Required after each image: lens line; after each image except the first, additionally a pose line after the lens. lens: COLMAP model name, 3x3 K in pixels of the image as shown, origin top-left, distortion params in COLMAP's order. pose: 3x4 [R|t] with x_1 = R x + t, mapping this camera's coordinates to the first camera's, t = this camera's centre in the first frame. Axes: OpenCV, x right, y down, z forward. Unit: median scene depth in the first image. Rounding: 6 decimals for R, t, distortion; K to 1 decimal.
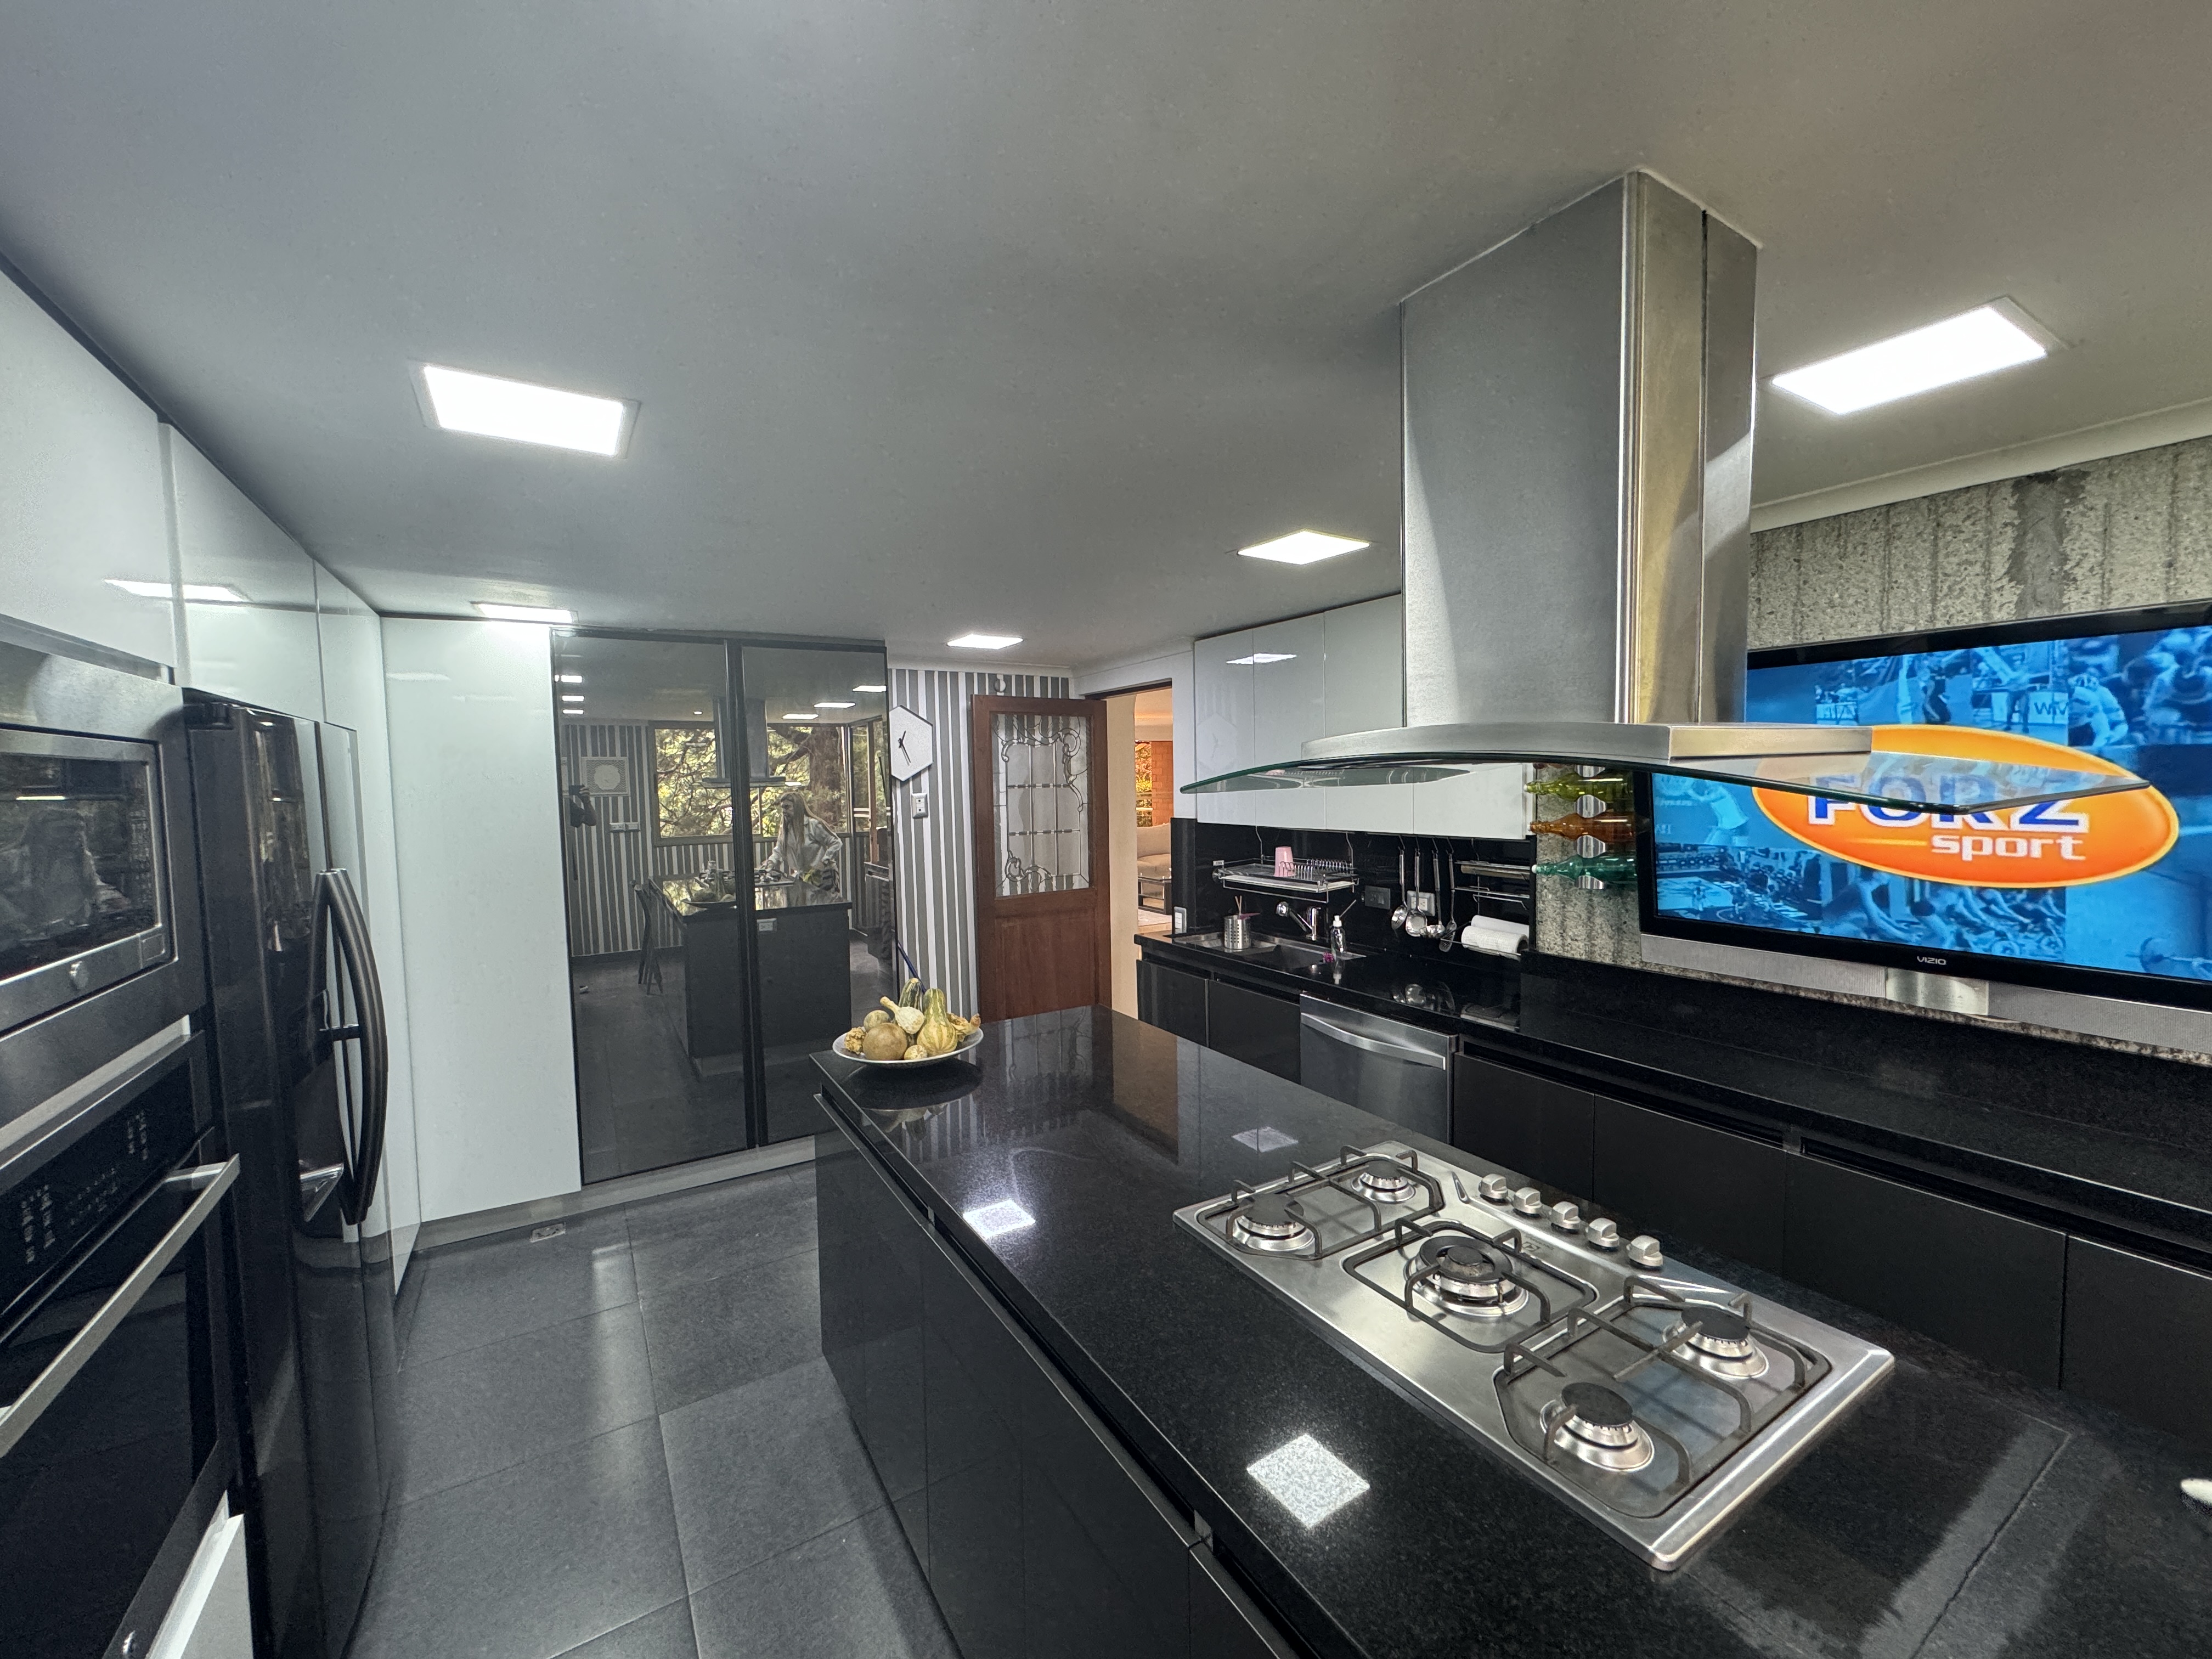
lens RADIAL K [[880.3, 0, 1106.0], [0, 880.3, 829.5], [0, 0, 1]] dist [-0.002089, 0.000037]
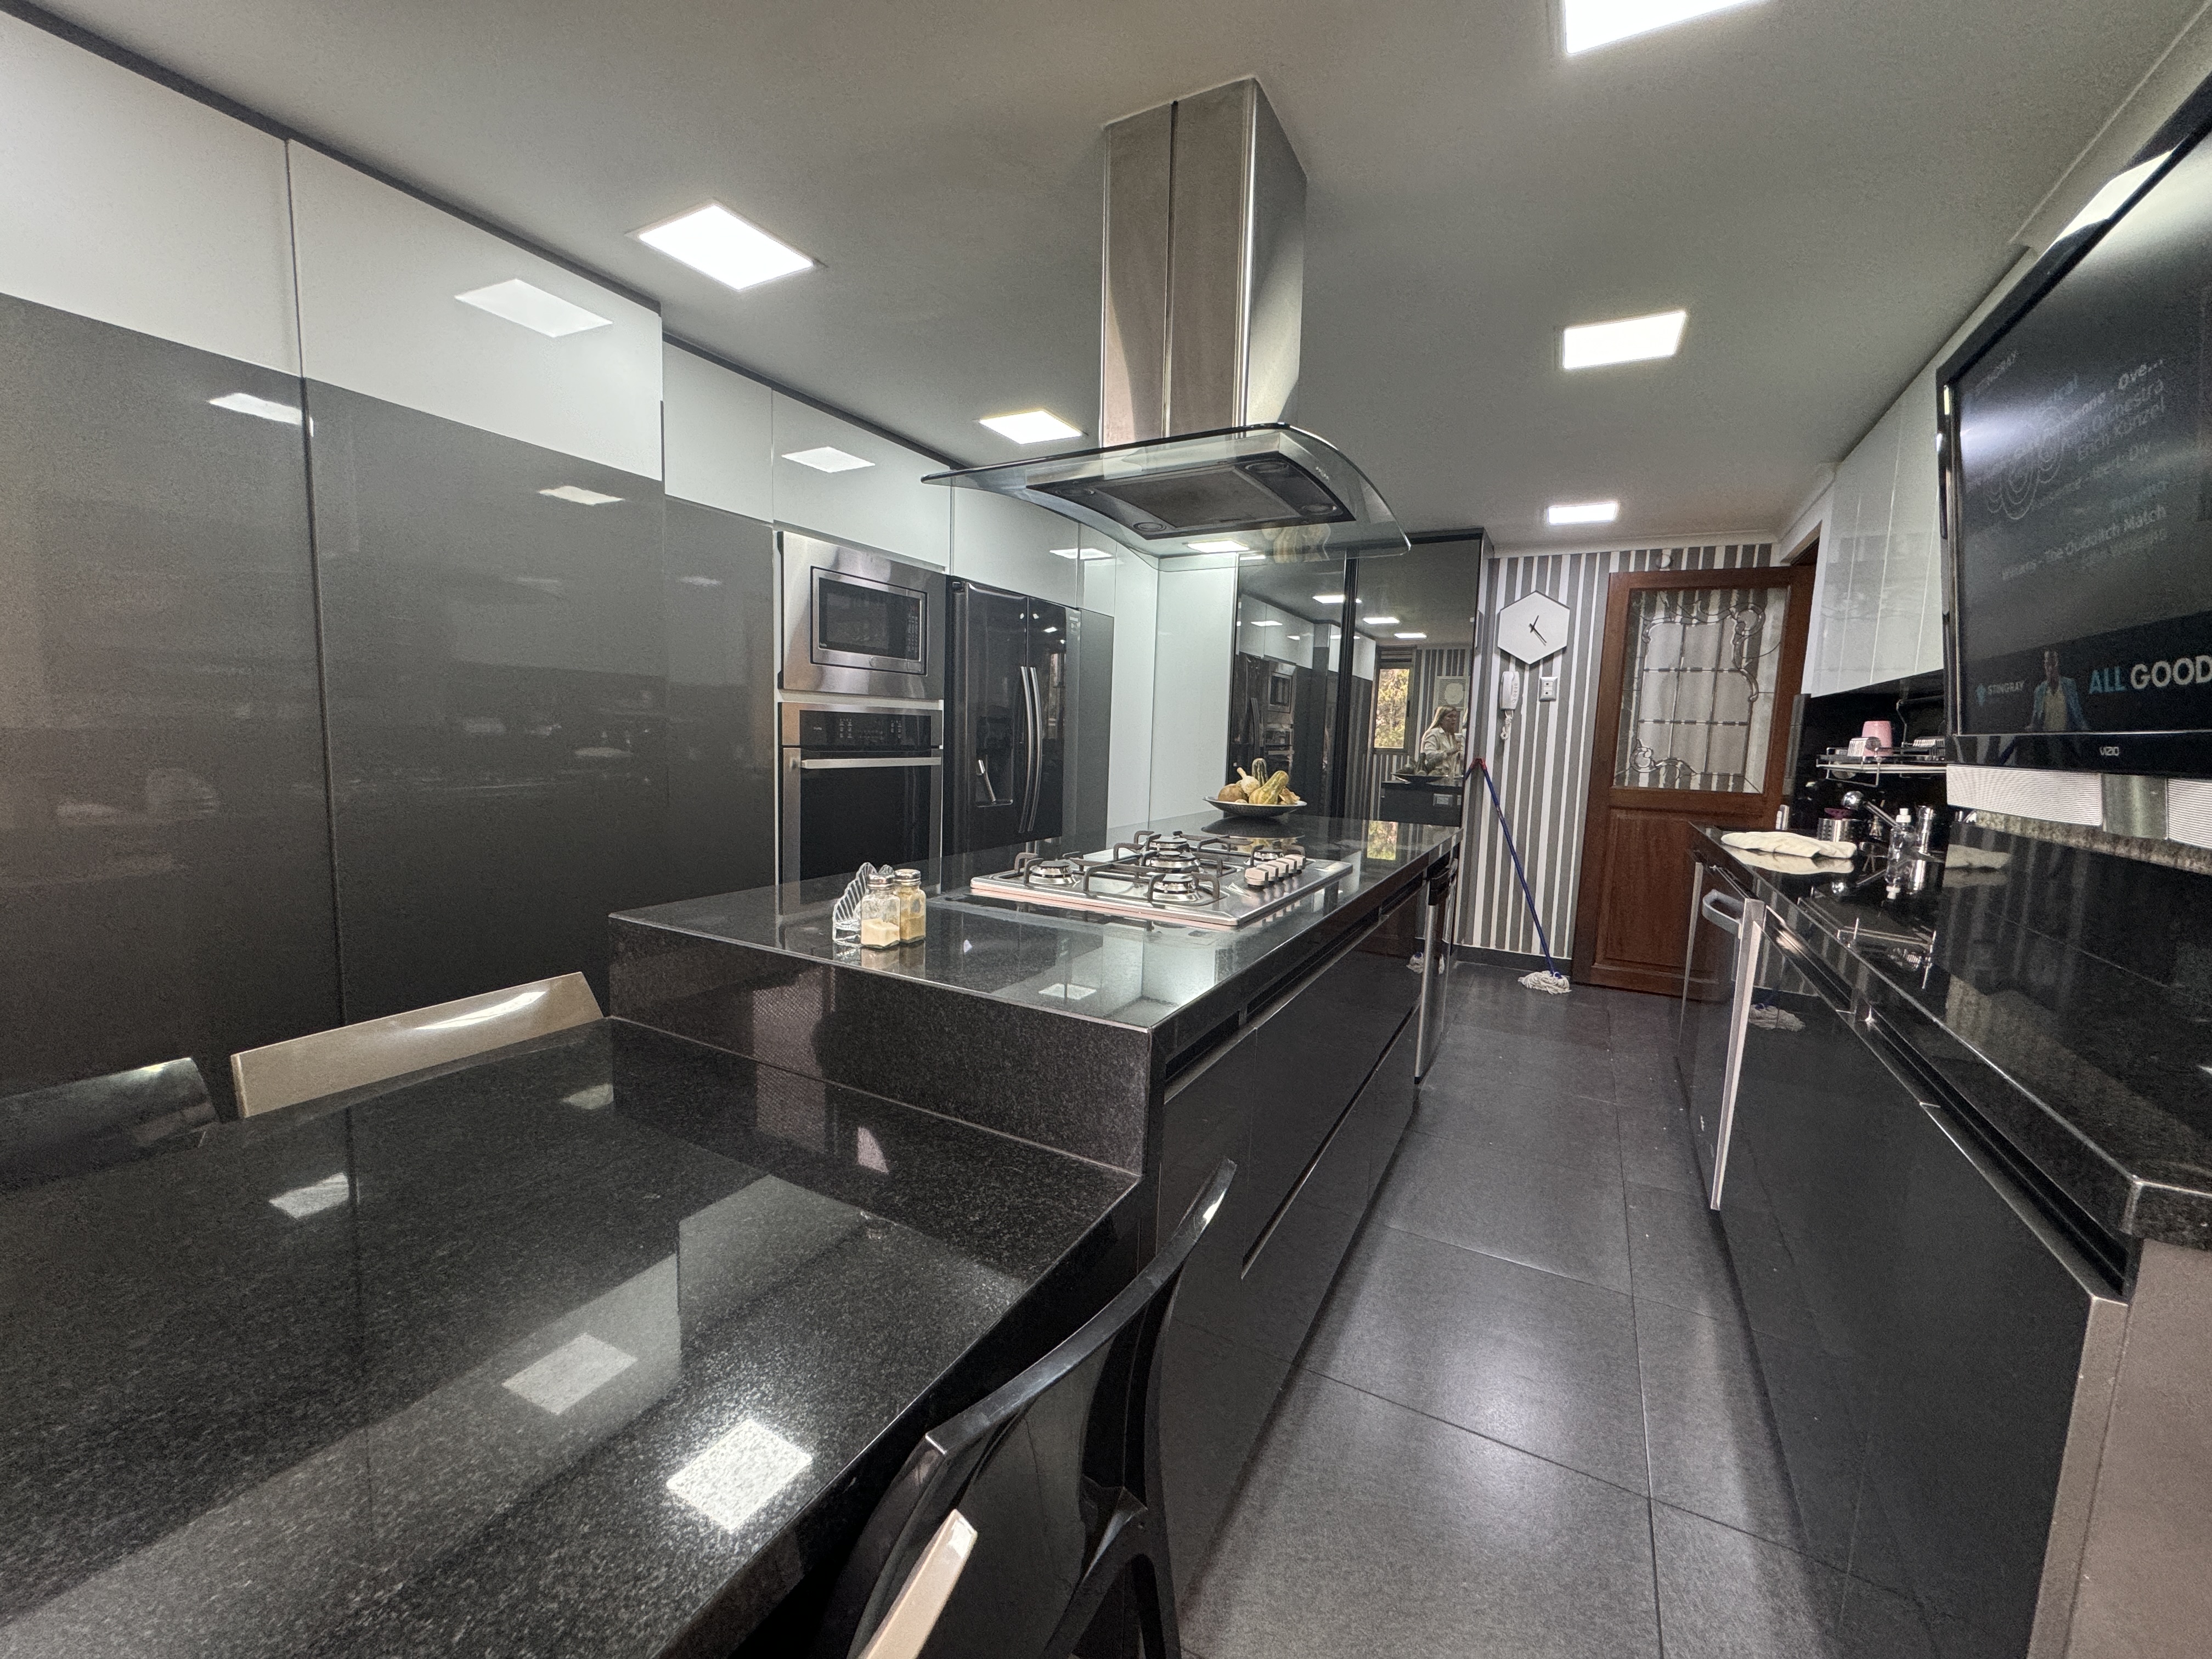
lens RADIAL K [[880.3, 0, 1106.0], [0, 880.3, 829.5], [0, 0, 1]] dist [-0.002089, 0.000037]
pose [[0.491761, 0.122428, -0.862080, 0.428196], [-0.078569, 0.992266, 0.096098, 0.075608], [0.867178, 0.020475, 0.497577, 0.023662]]
